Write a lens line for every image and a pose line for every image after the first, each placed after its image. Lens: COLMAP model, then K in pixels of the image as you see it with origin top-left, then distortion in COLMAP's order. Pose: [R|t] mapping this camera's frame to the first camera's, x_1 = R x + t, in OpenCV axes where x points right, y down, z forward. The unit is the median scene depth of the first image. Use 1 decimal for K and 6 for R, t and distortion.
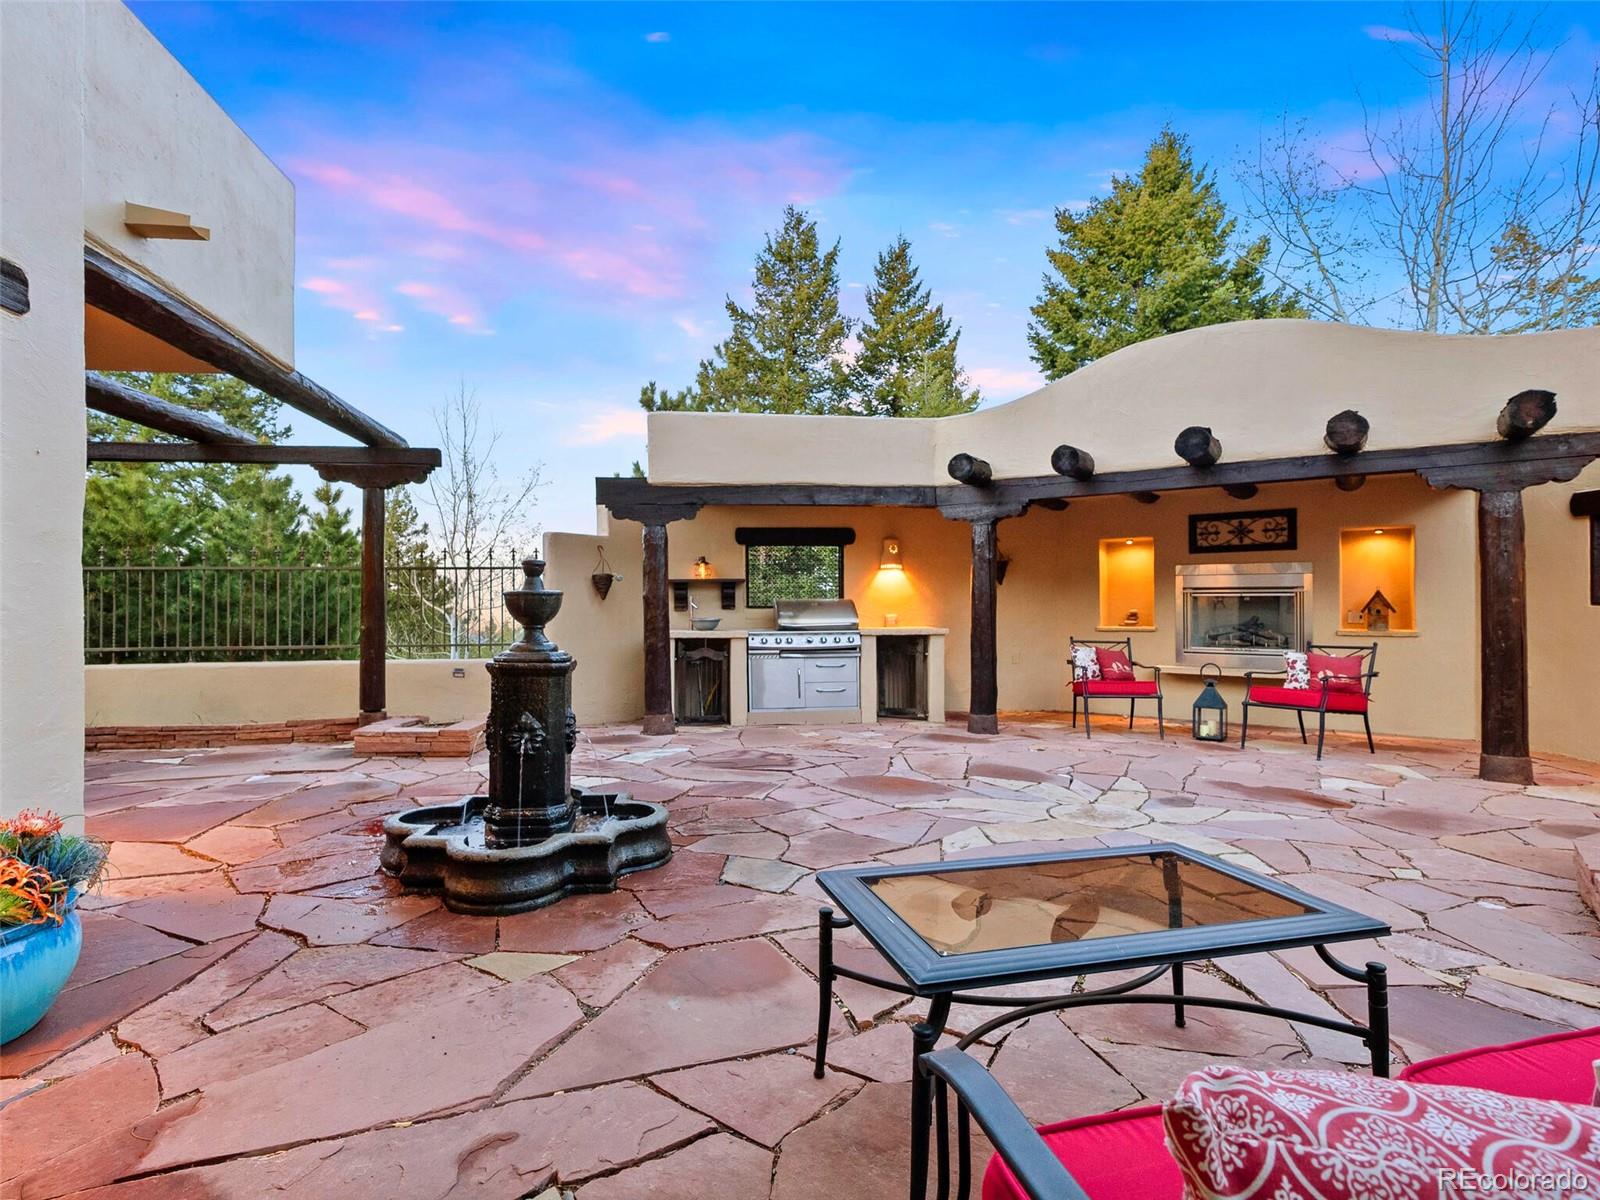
lens RADIAL K [[803.1, 0, 800.0], [0, 803.1, 600.0], [0, 0, 1]] dist [0.002517, 0.000188]
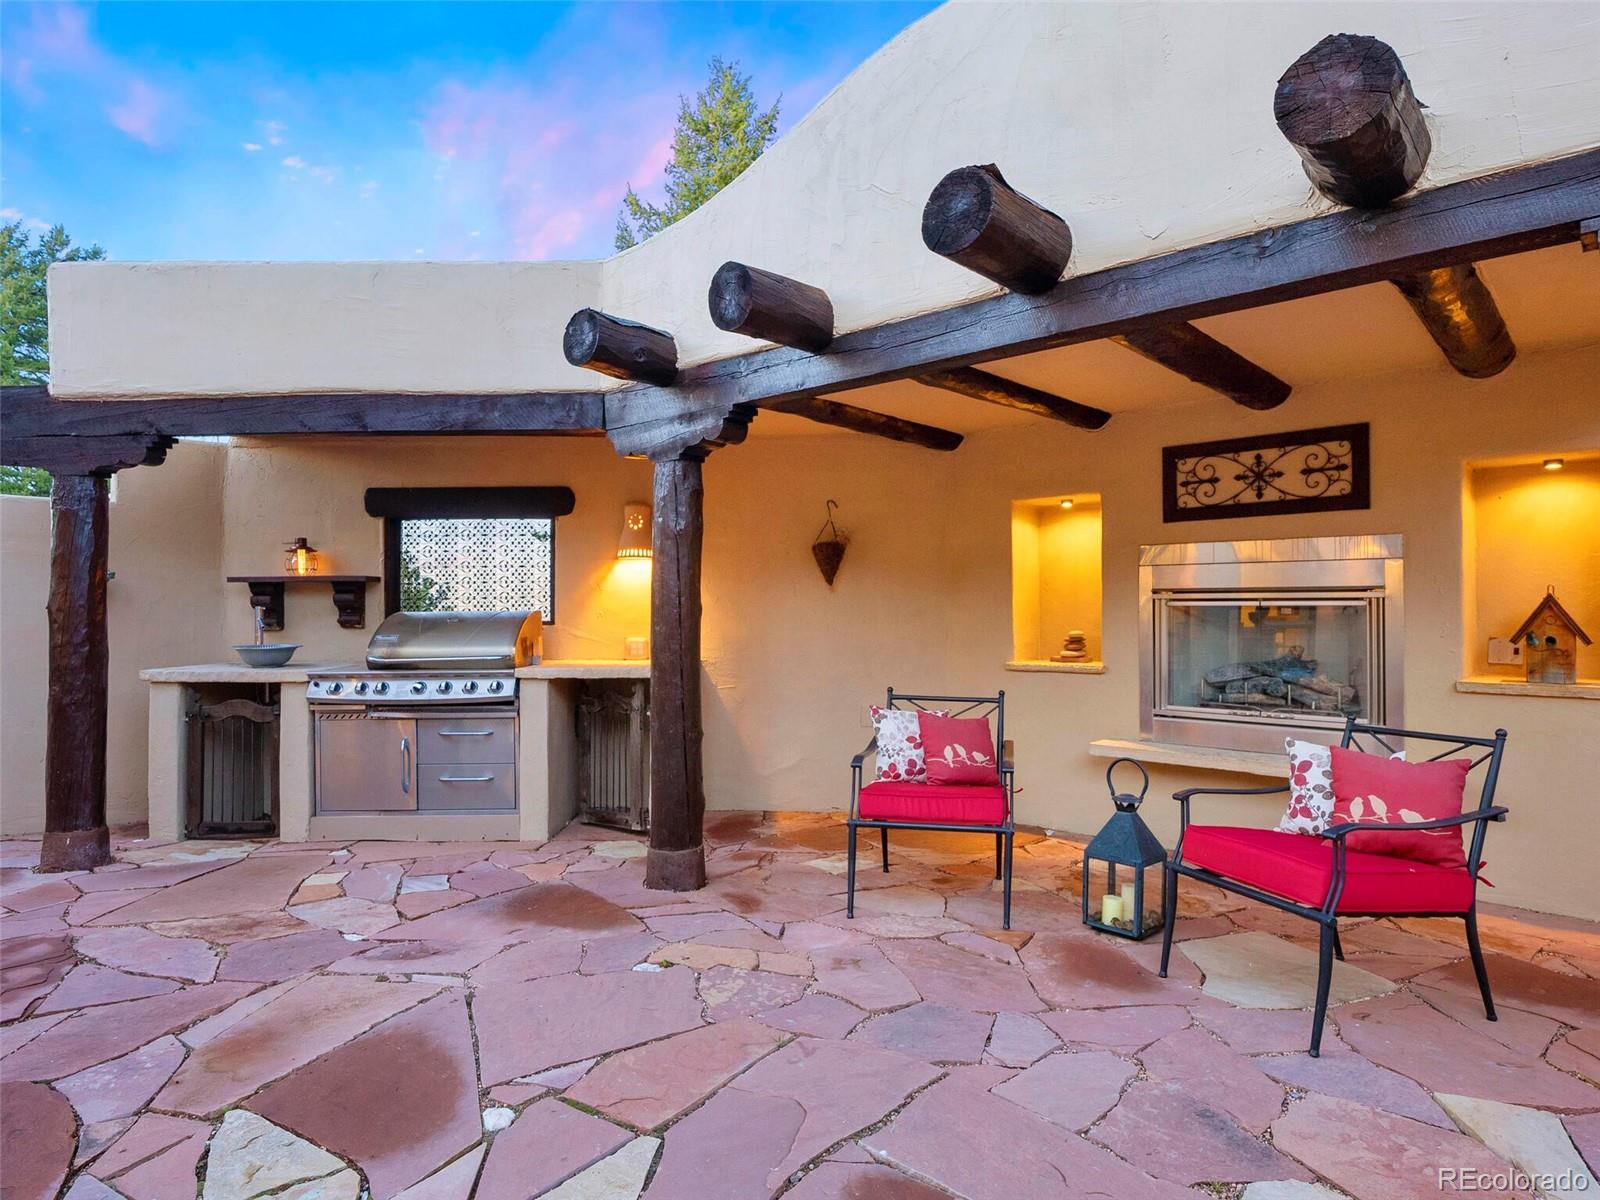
lens RADIAL K [[926.4, 0, 800.0], [0, 926.4, 600.0], [0, 0, 1]] dist [0.001154, 0.000421]
pose [[0.992509, -0.000552, -0.122168, 0.347334], [-0.000118, 0.999985, -0.005481, -0.005669], [0.122169, 0.005454, 0.992494, 0.411339]]
